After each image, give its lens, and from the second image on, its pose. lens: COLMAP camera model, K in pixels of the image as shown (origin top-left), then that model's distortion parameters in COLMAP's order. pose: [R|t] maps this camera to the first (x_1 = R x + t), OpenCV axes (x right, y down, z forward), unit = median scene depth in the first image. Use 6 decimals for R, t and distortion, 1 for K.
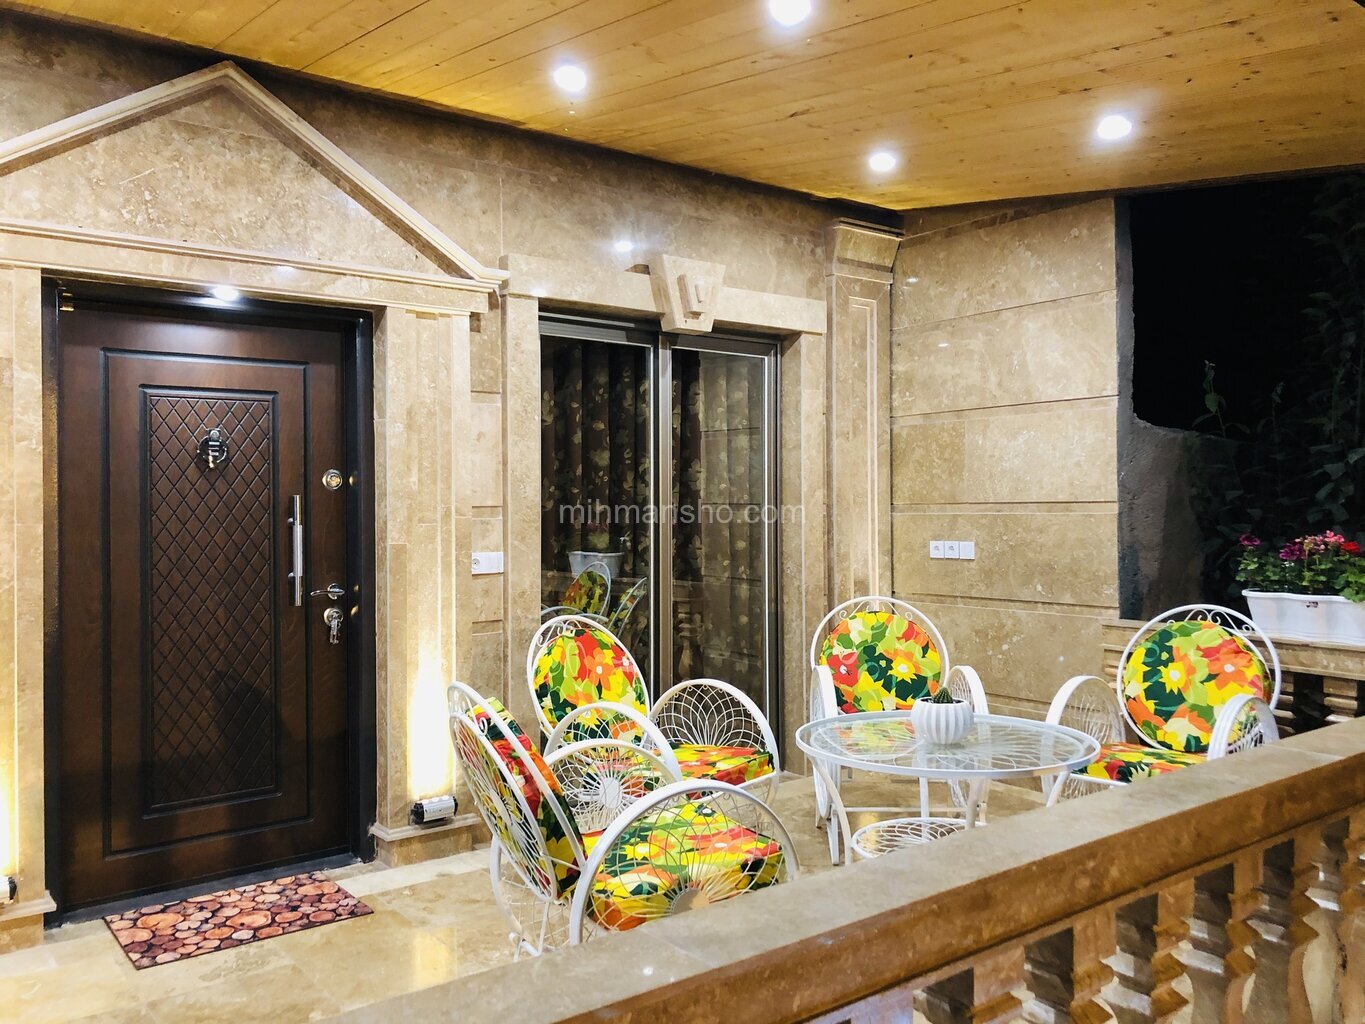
lens RADIAL K [[1110.7, 0, 681.1], [0, 1110.7, 508.5], [0, 0, 1]] dist [0.010293, -0.012615]
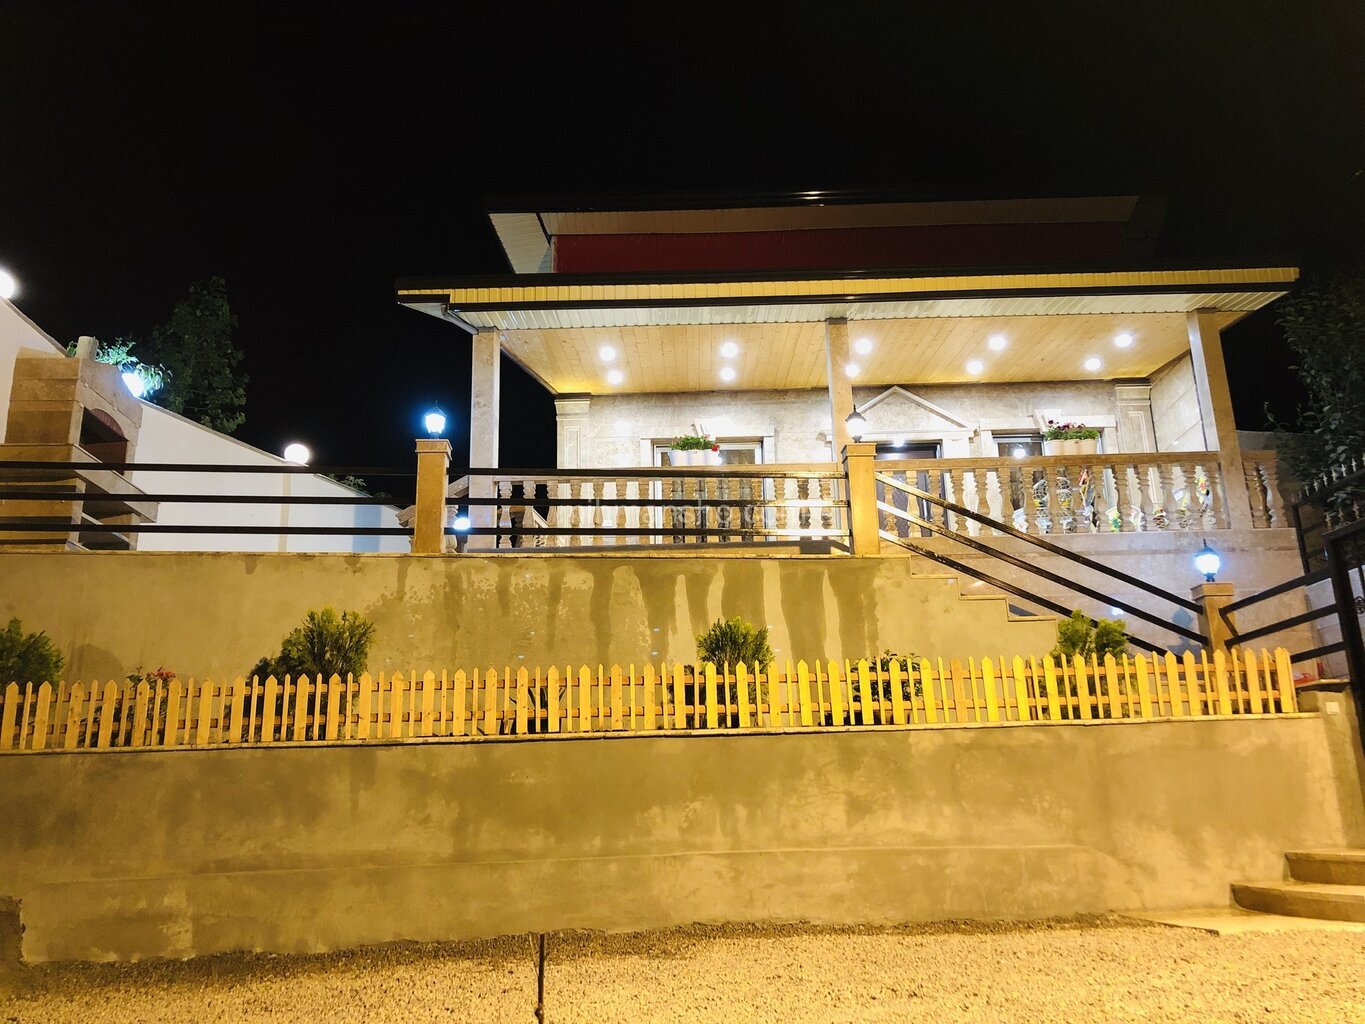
lens RADIAL K [[1110.7, 0, 682.1], [0, 1110.7, 512.1], [0, 0, 1]] dist [0.010293, -0.012615]
pose [[0.764996, -0.187629, -0.616098, 1.235805], [0.005844, 0.958604, -0.284682, 1.042817], [0.644009, 0.214180, 0.734425, -2.082280]]
